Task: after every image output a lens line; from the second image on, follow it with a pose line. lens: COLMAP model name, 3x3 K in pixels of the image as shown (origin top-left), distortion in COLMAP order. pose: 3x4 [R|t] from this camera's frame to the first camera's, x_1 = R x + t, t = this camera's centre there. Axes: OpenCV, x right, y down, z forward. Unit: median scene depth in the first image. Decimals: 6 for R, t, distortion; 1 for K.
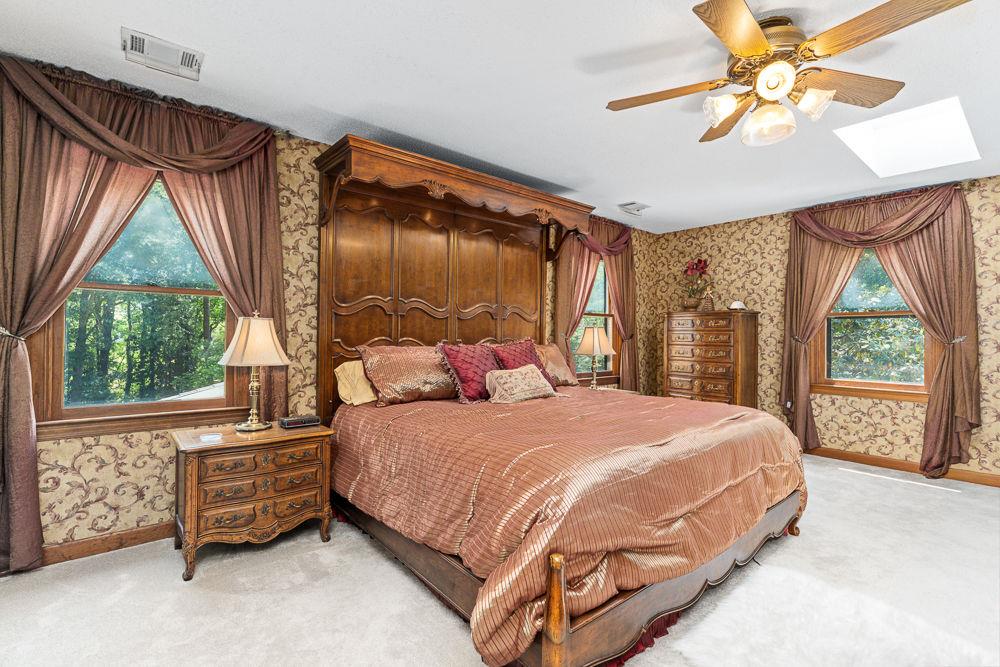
lens RADIAL K [[472.7, 0, 501.5], [0, 472.7, 334.0], [0, 0, 1]] dist [0.004905, 0.000090]
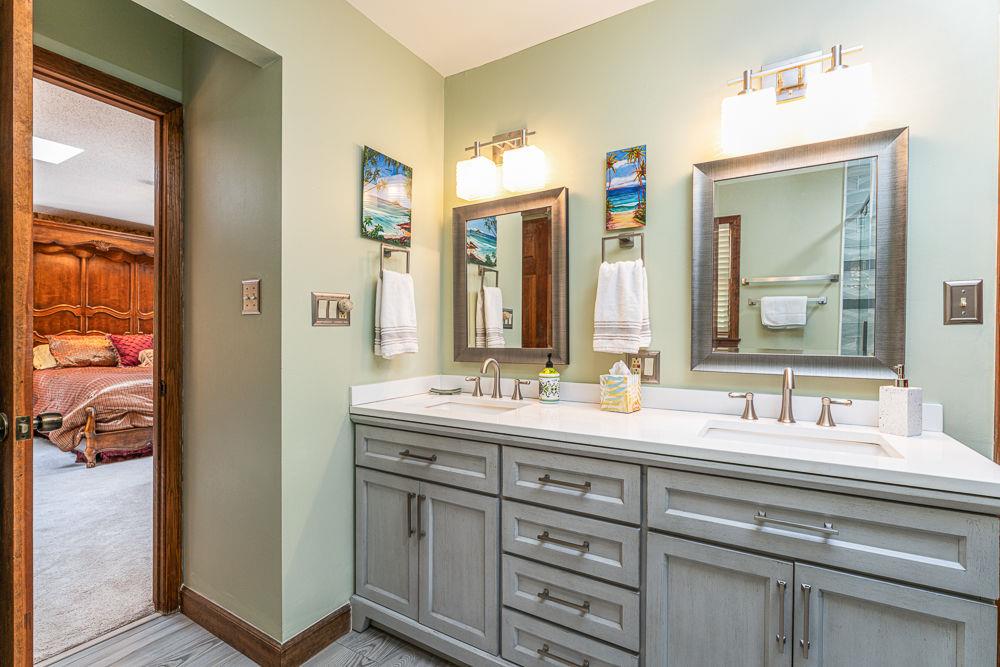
lens RADIAL K [[463.9, 0, 499.5], [0, 463.9, 336.5], [0, 0, 1]] dist [-0.000983, -0.001798]
pose [[0.951960, 0.003534, 0.306202, 0.735423], [-0.007062, 0.999921, 0.010414, 0.001439], [-0.306141, -0.012076, 0.951910, -1.077358]]
